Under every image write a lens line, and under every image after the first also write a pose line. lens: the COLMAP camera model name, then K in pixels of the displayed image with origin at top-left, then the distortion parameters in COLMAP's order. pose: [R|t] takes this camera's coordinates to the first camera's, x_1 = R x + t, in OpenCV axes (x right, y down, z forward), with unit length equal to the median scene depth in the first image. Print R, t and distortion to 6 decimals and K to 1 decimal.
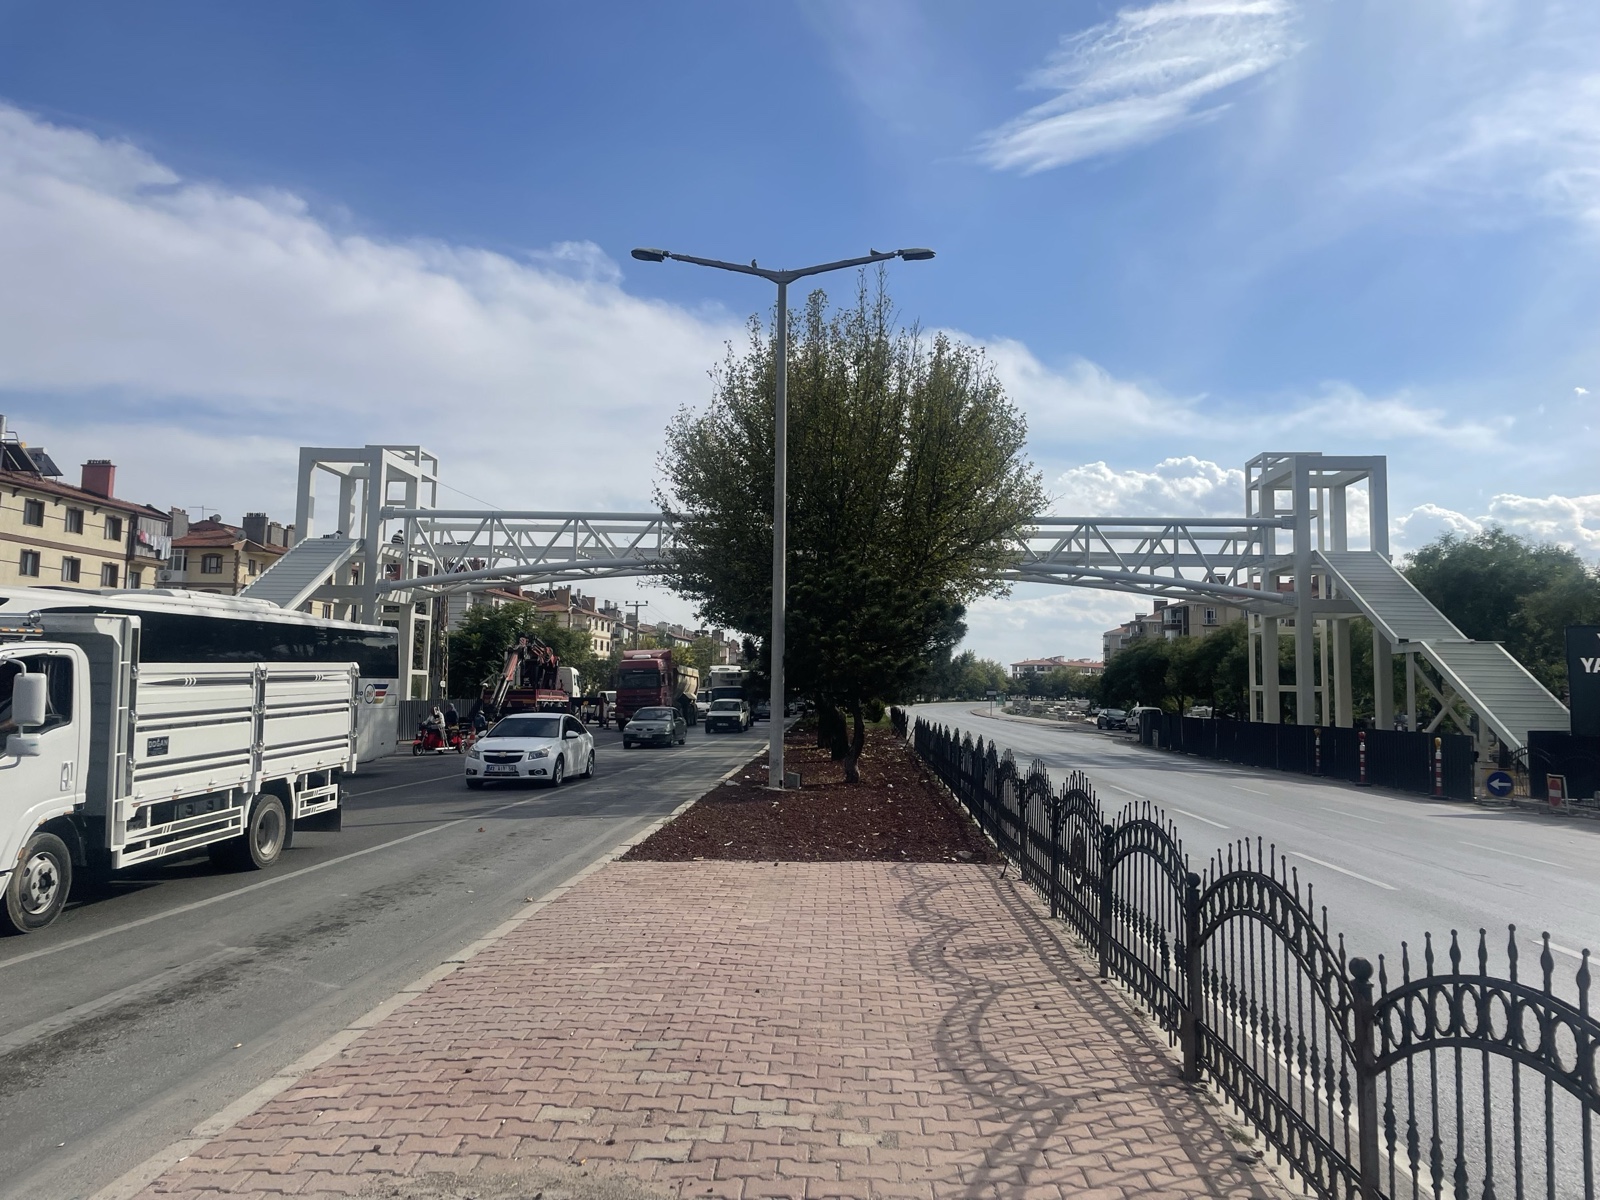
lens RADIAL K [[1224.3, 0, 797.1], [0, 1224.3, 600.3], [0, 0, 1]] dist [0.037351, -0.014470]
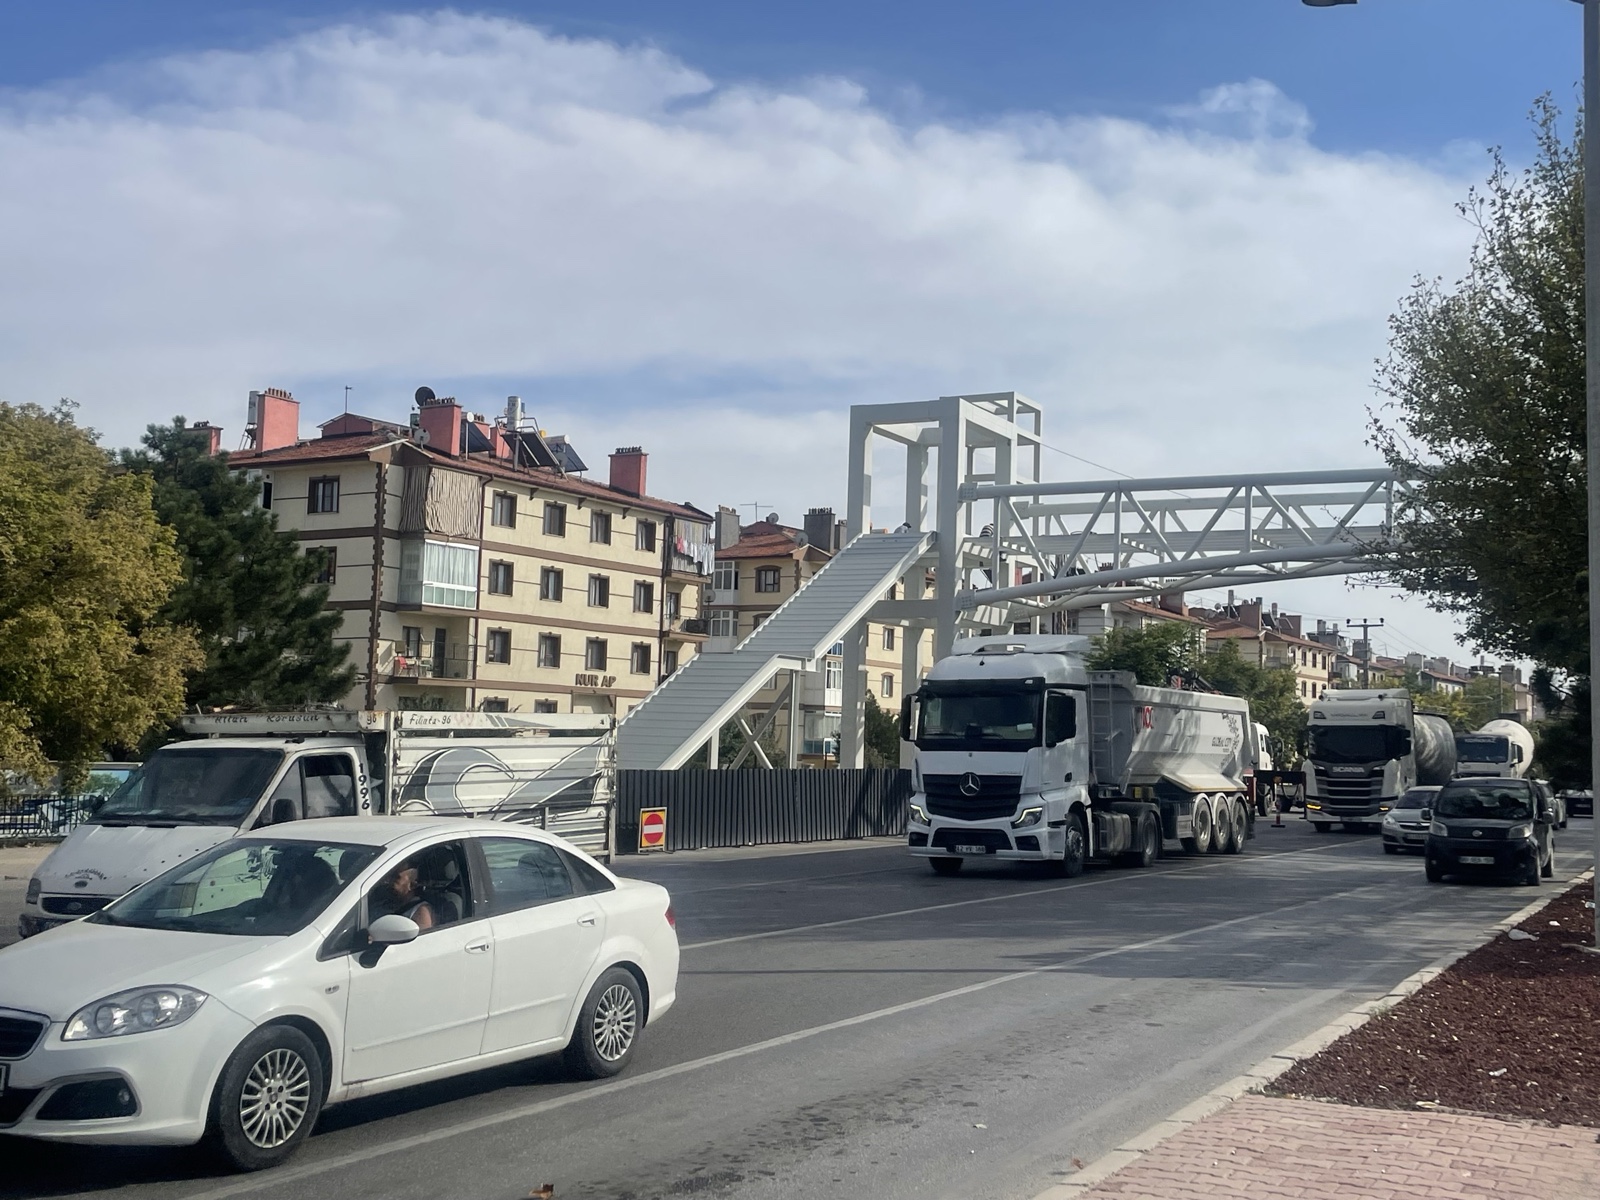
lens RADIAL K [[1780.7, 0, 804.1], [0, 1780.7, 566.1], [0, 0, 1]] dist [0.075920, 0.000000]
pose [[0.904425, -0.032414, -0.425401, 0.004369], [0.018109, 0.999128, -0.037630, 0.008291], [0.426249, 0.026330, 0.904223, 0.112142]]
